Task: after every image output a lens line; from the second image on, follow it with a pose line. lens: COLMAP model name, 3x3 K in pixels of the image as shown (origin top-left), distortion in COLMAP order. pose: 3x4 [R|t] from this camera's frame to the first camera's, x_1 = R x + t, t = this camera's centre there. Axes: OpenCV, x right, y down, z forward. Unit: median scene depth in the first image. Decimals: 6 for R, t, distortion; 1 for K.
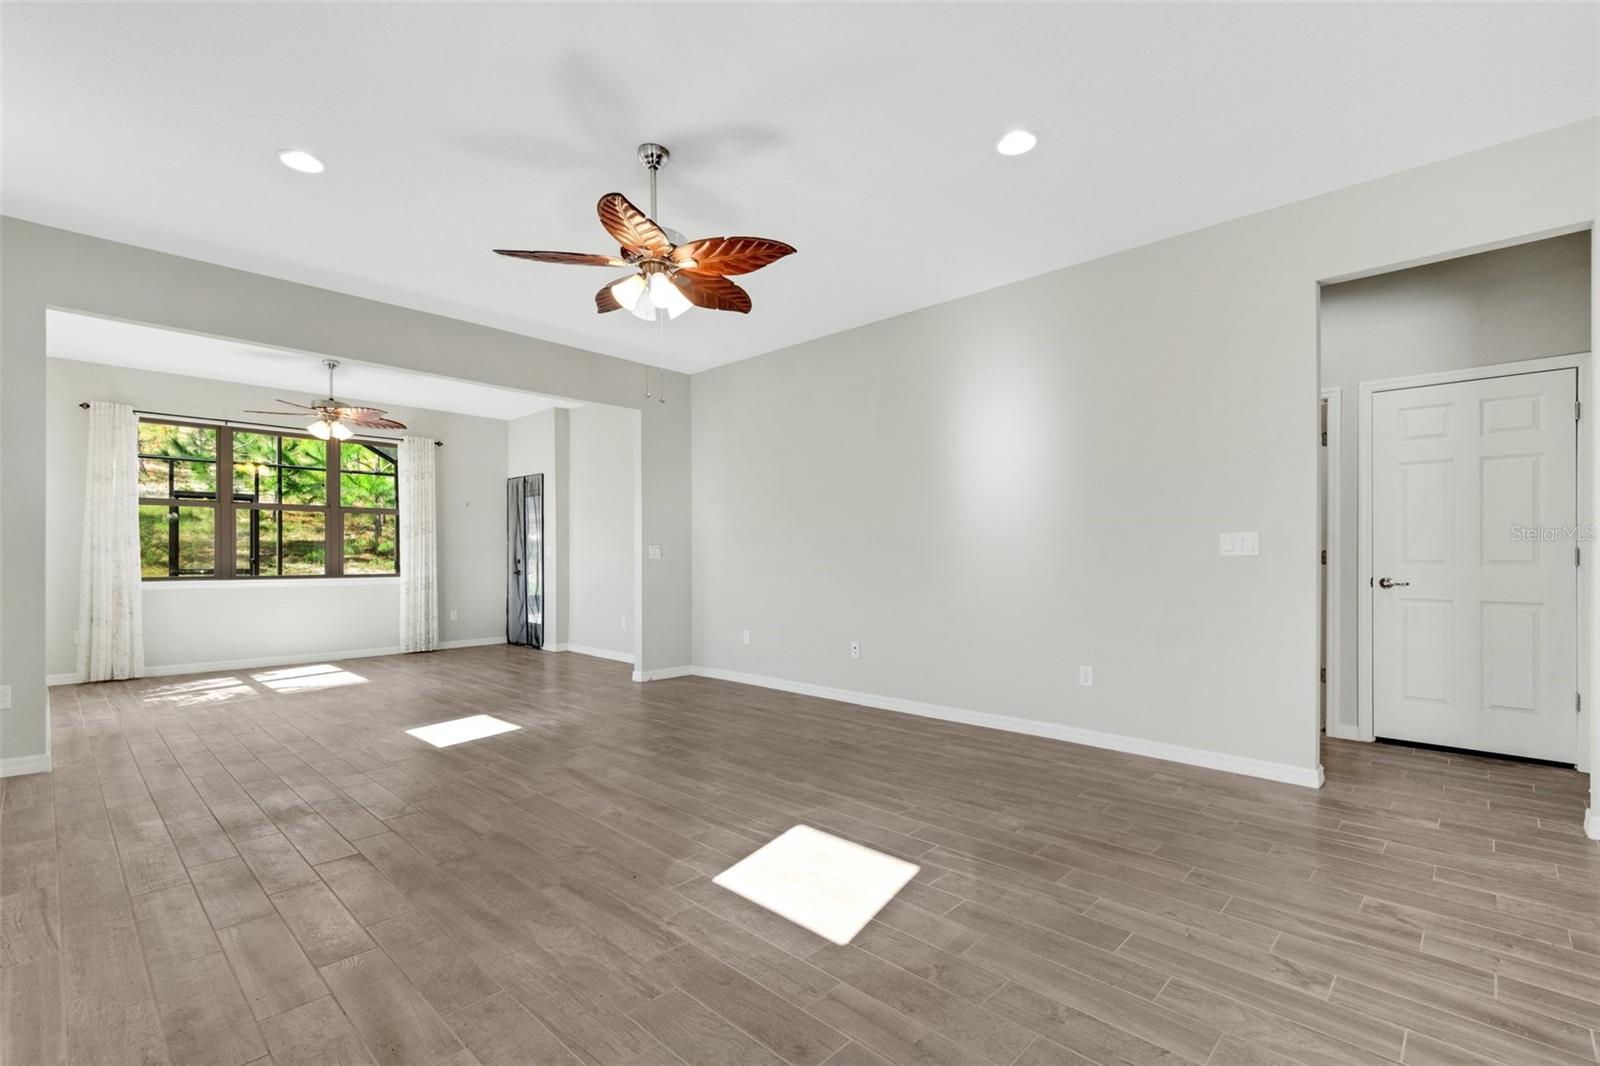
lens RADIAL K [[705.7, 0, 802.2], [0, 705.7, 563.4], [0, 0, 1]] dist [0.016074, 0.000043]
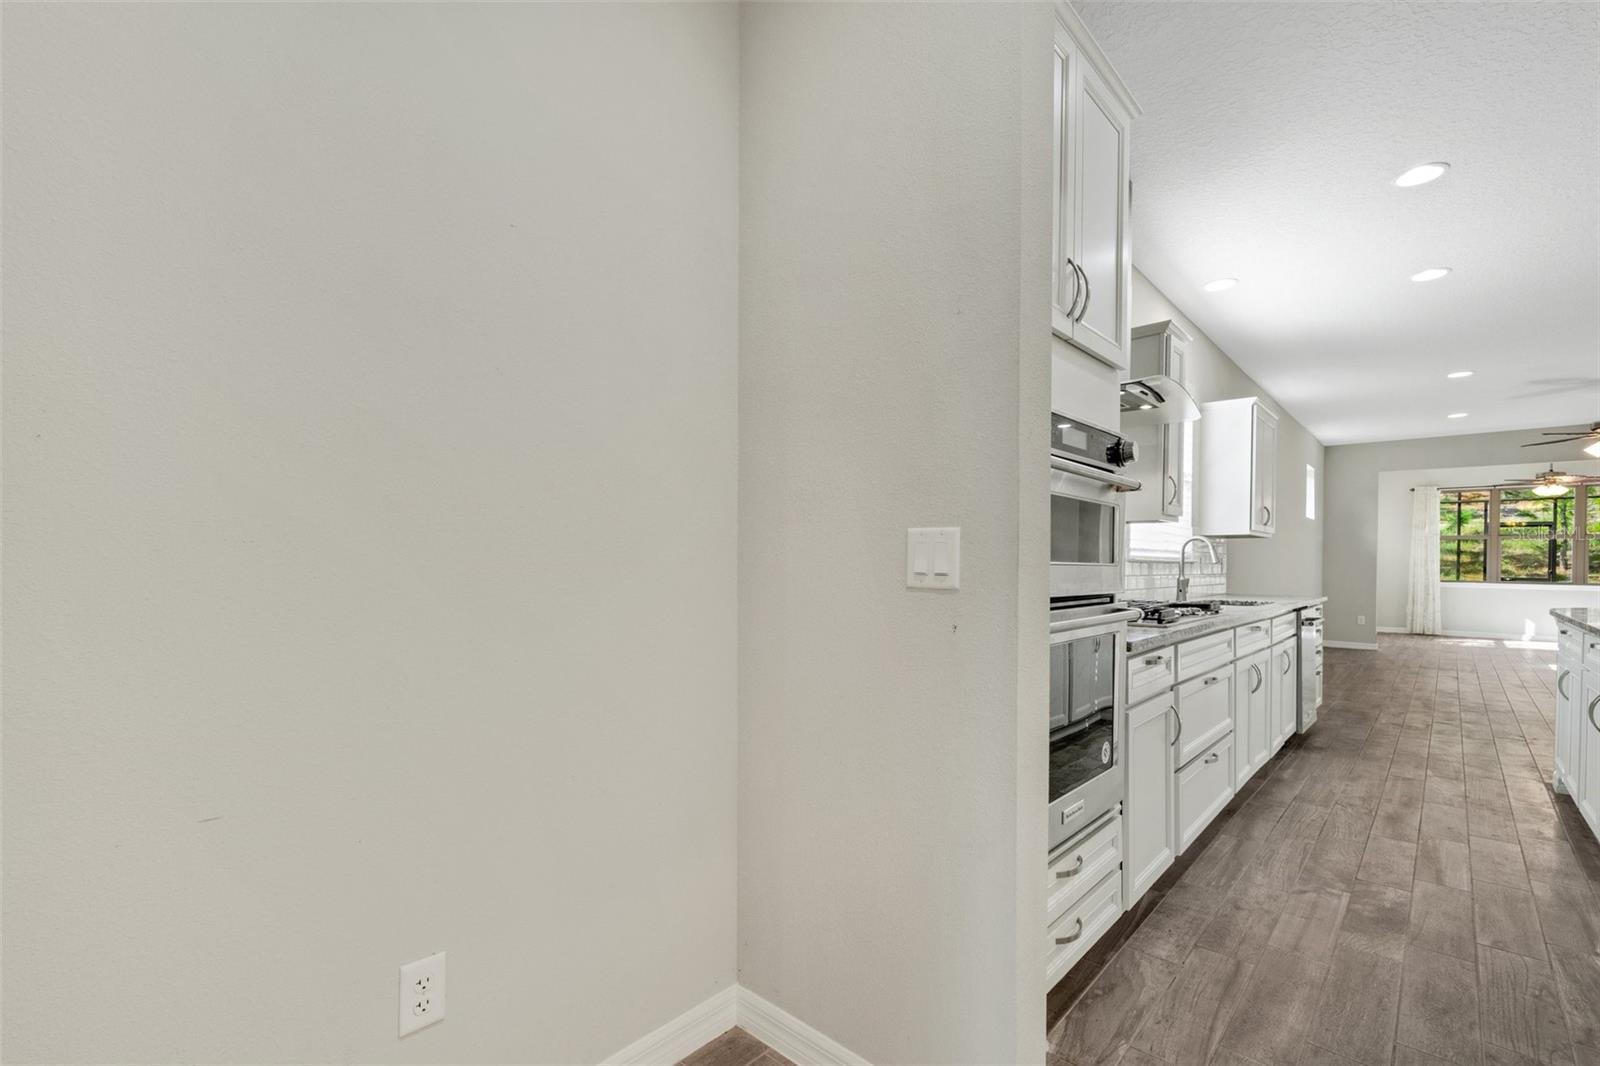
lens RADIAL K [[705.7, 0, 802.2], [0, 705.7, 563.4], [0, 0, 1]] dist [0.016074, 0.000043]
pose [[0.023450, 0.001383, -0.999724, 0.943580], [-0.016236, 0.999868, 0.001002, 0.001394], [0.999593, 0.016208, 0.023469, -0.732398]]
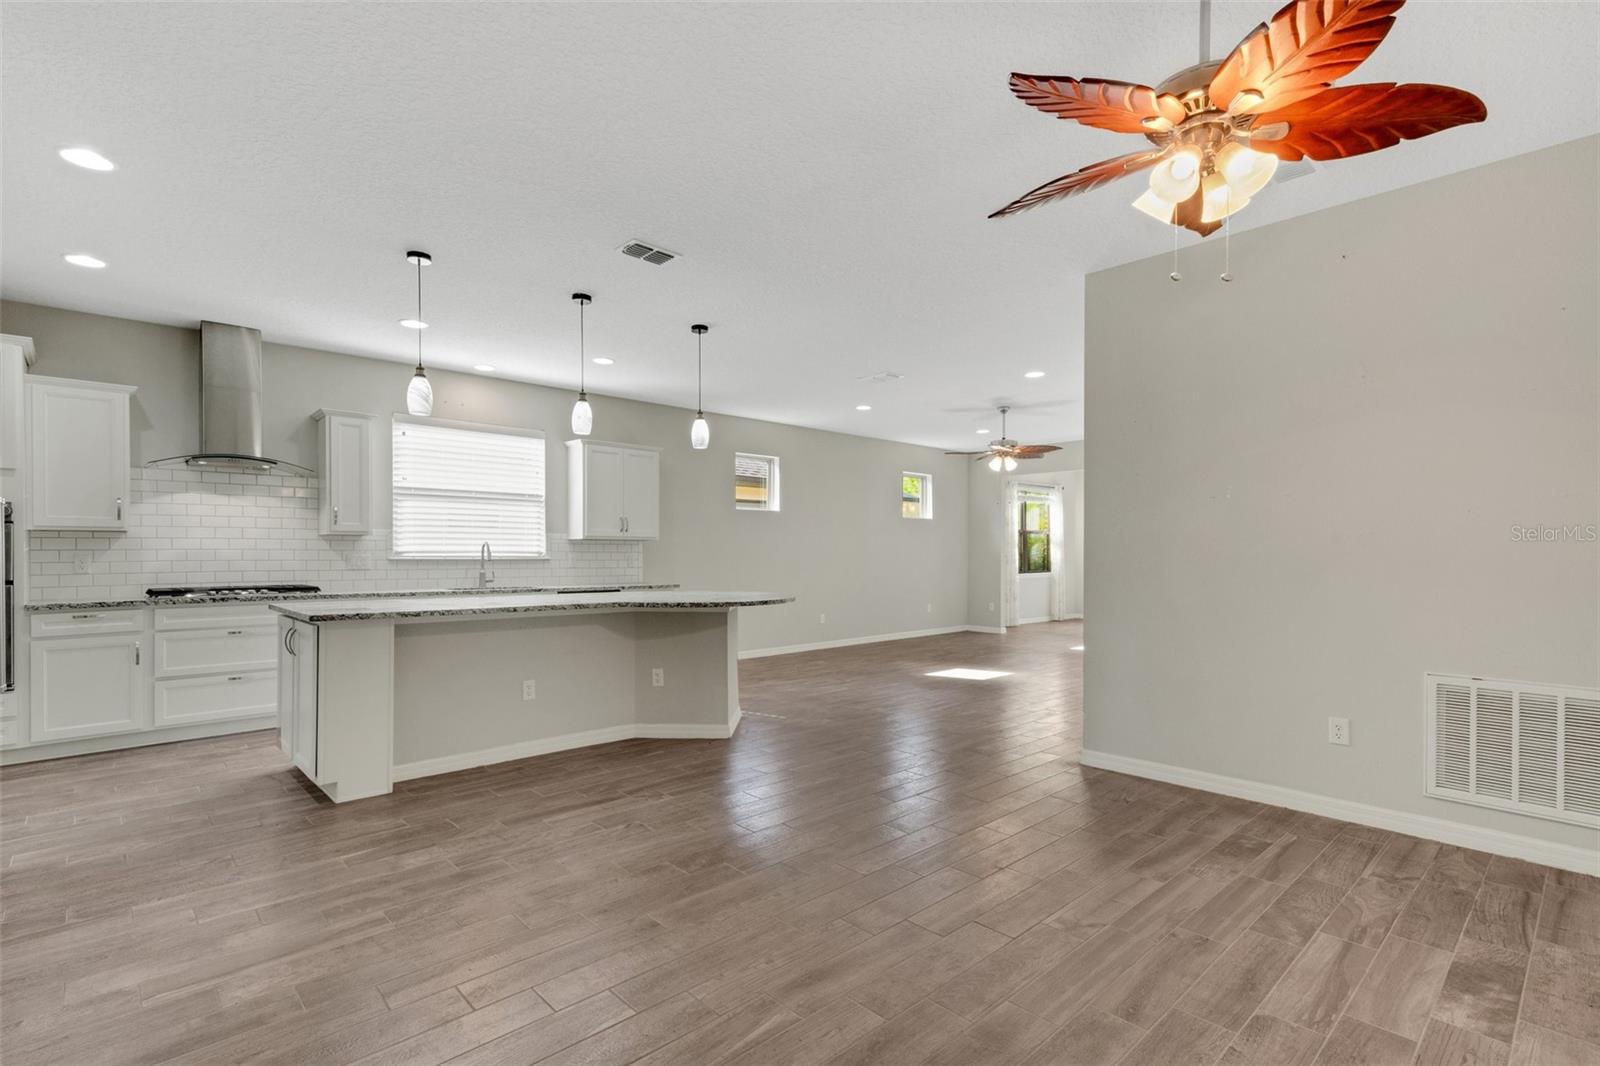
lens RADIAL K [[739.5, 0, 807.0], [0, 739.5, 559.7], [0, 0, 1]] dist [0.018326, -0.000812]
pose [[-0.045200, 0.008655, -0.998940, 1.285586], [-0.011292, 0.999894, 0.009175, -0.022427], [0.998914, 0.011695, -0.045098, 0.214463]]
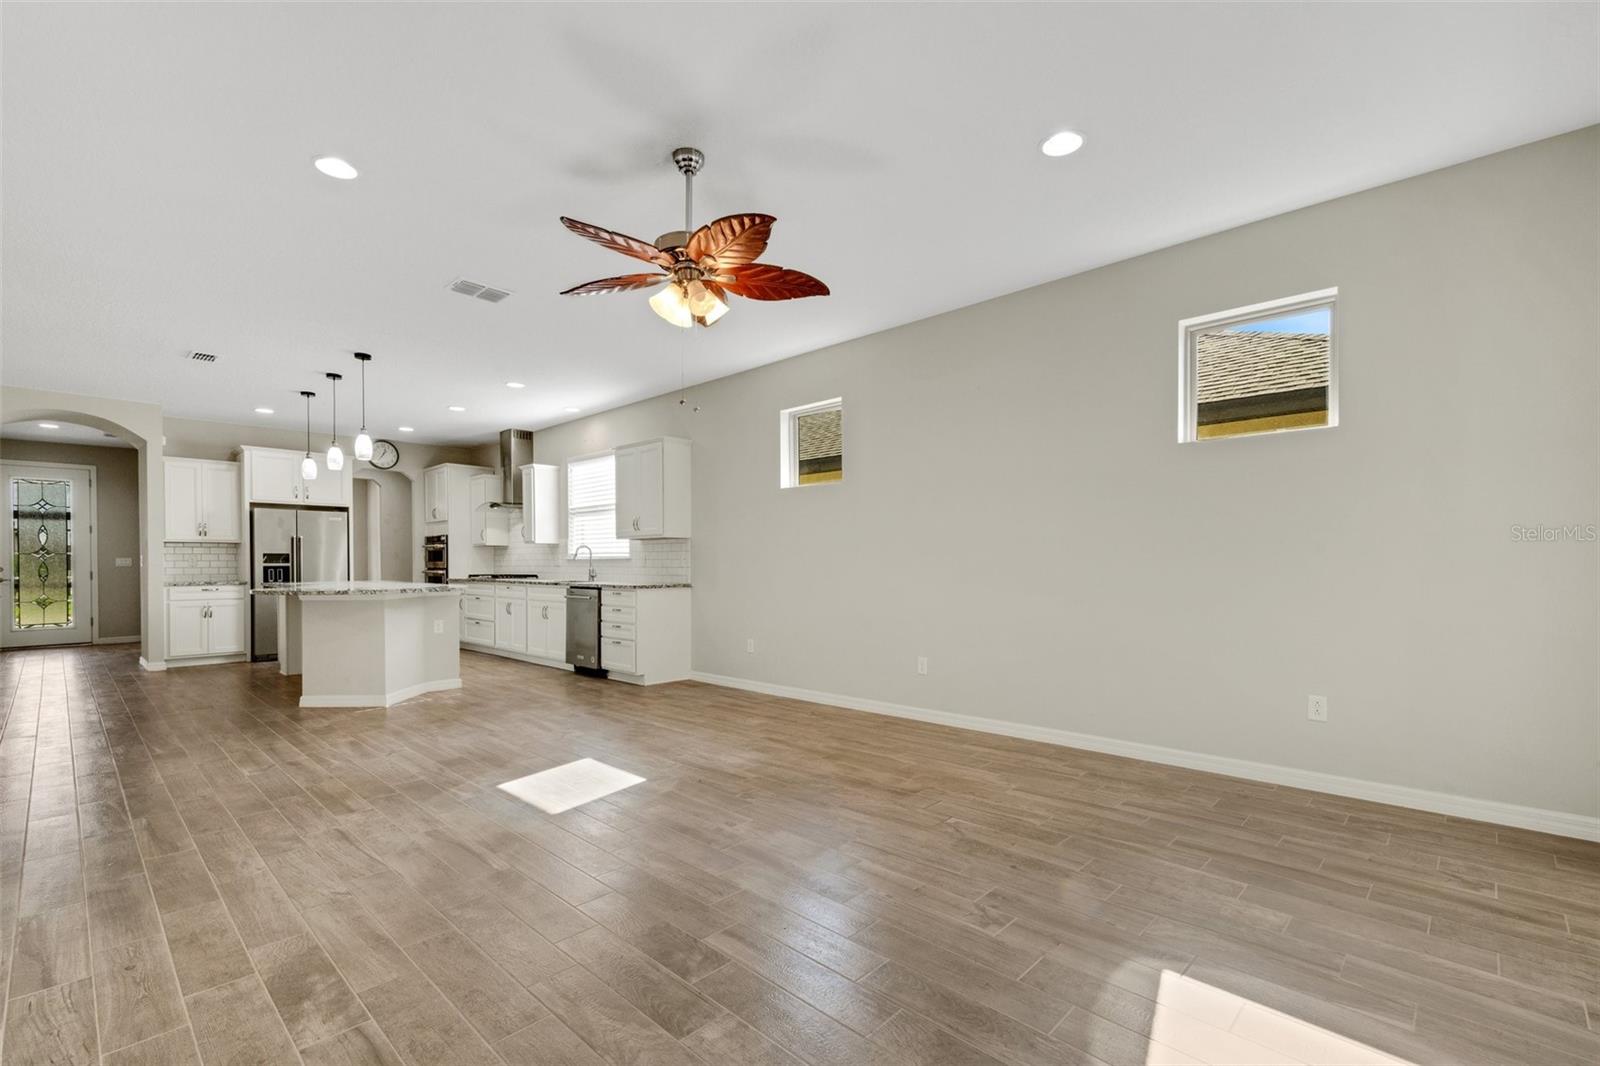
lens RADIAL K [[720.5, 0, 788.7], [0, 720.5, 568.6], [0, 0, 1]] dist [0.017432, -0.000870]
pose [[-0.999750, 0.005122, 0.021773, -0.188687], [0.005503, 0.999832, 0.017462, -0.010515], [-0.021680, 0.017577, -0.999610, 1.025184]]
